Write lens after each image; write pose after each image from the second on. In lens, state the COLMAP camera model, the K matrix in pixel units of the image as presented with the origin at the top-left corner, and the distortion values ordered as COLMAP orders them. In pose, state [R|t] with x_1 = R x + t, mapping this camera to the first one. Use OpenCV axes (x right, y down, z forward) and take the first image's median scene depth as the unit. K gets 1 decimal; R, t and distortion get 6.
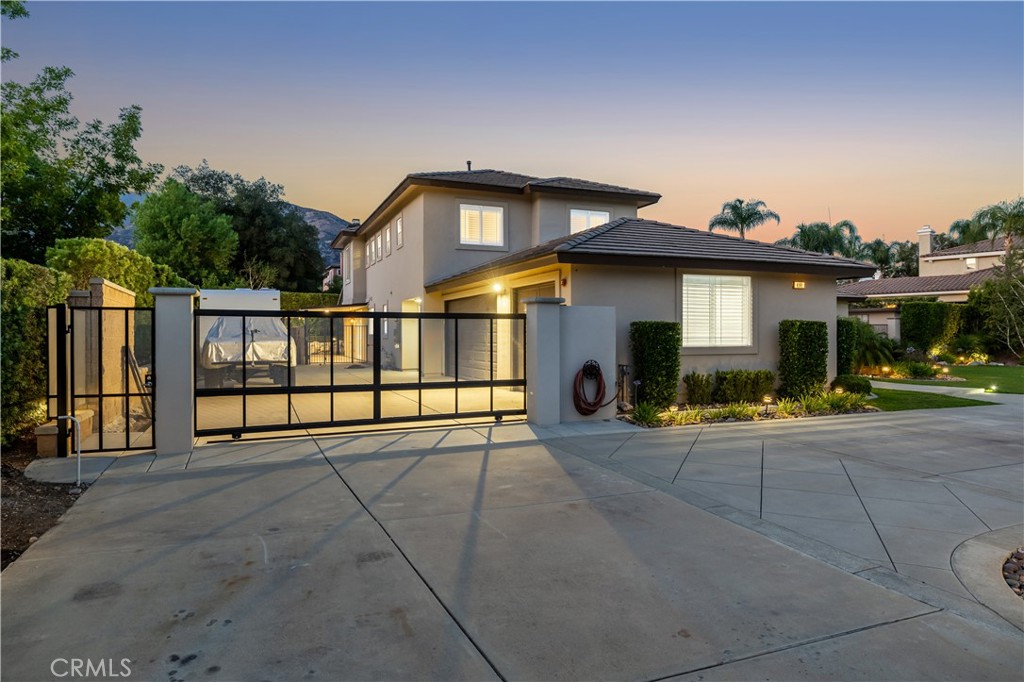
lens RADIAL K [[656.2, 0, 514.0], [0, 656.2, 342.2], [0, 0, 1]] dist [-0.000386, -0.000068]
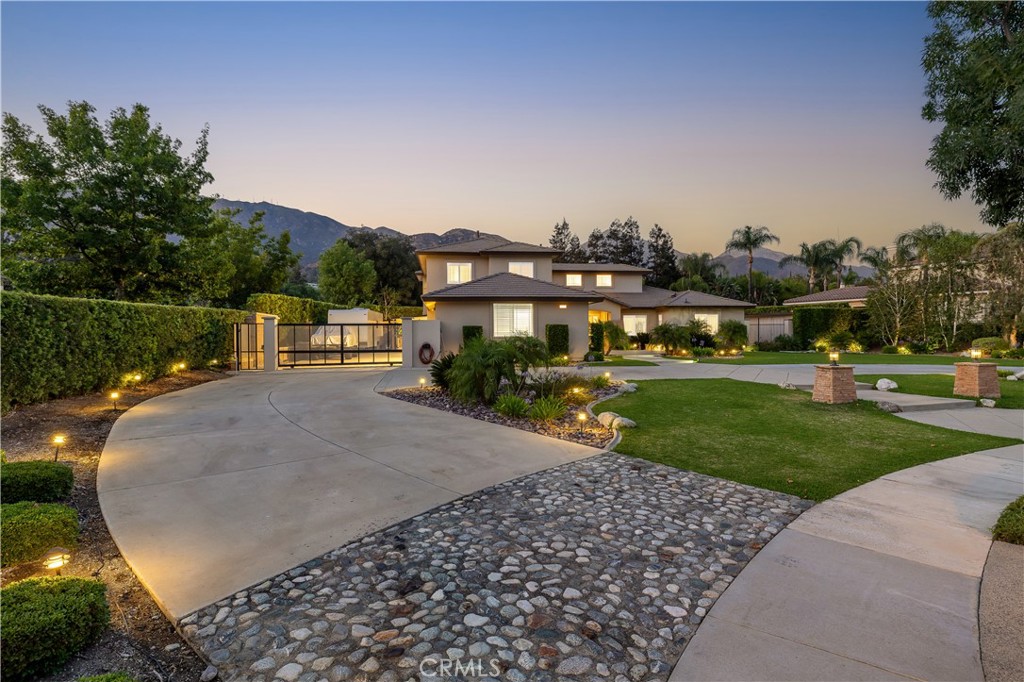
lens RADIAL K [[566.1, 0, 511.6], [0, 566.1, 339.6], [0, 0, 1]] dist [-0.004692, -0.000460]
pose [[0.965540, -0.002568, -0.260244, 0.277386], [0.002061, 0.999995, -0.002218, 0.006953], [0.260248, 0.001606, 0.965540, -0.276082]]
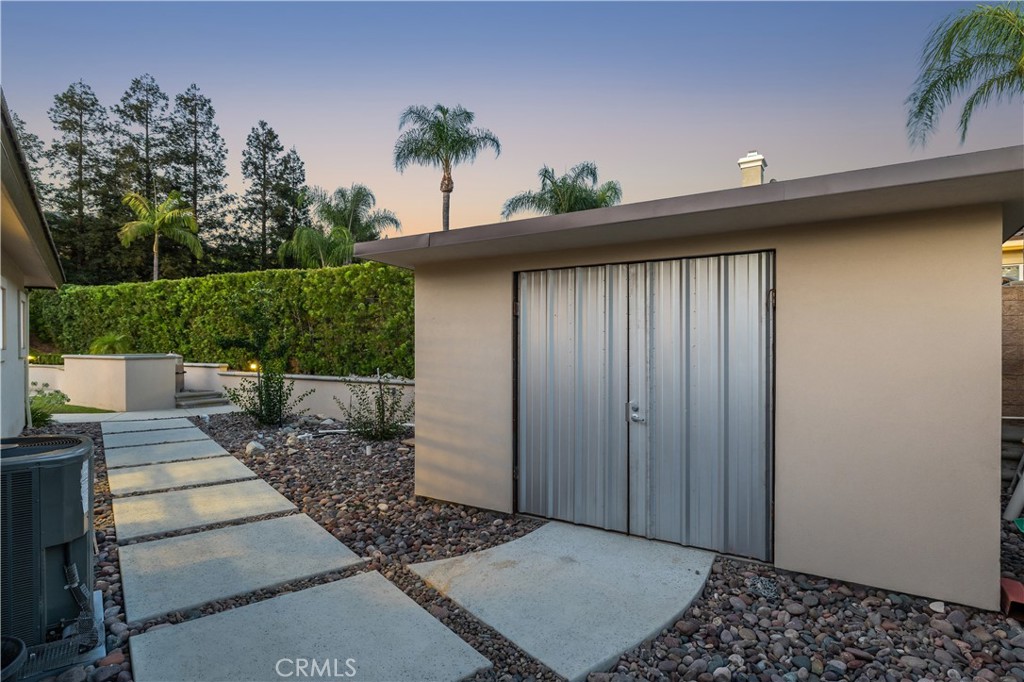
lens RADIAL K [[510.5, 0, 510.5], [0, 510.5, 346.1], [0, 0, 1]] dist [0.001451, 0.000655]
pose [[0.966236, 0.003187, 0.257638, 0.434889], [-0.001159, 0.999967, -0.008022, -0.017434], [-0.257656, 0.007452, 0.966208, 0.843238]]
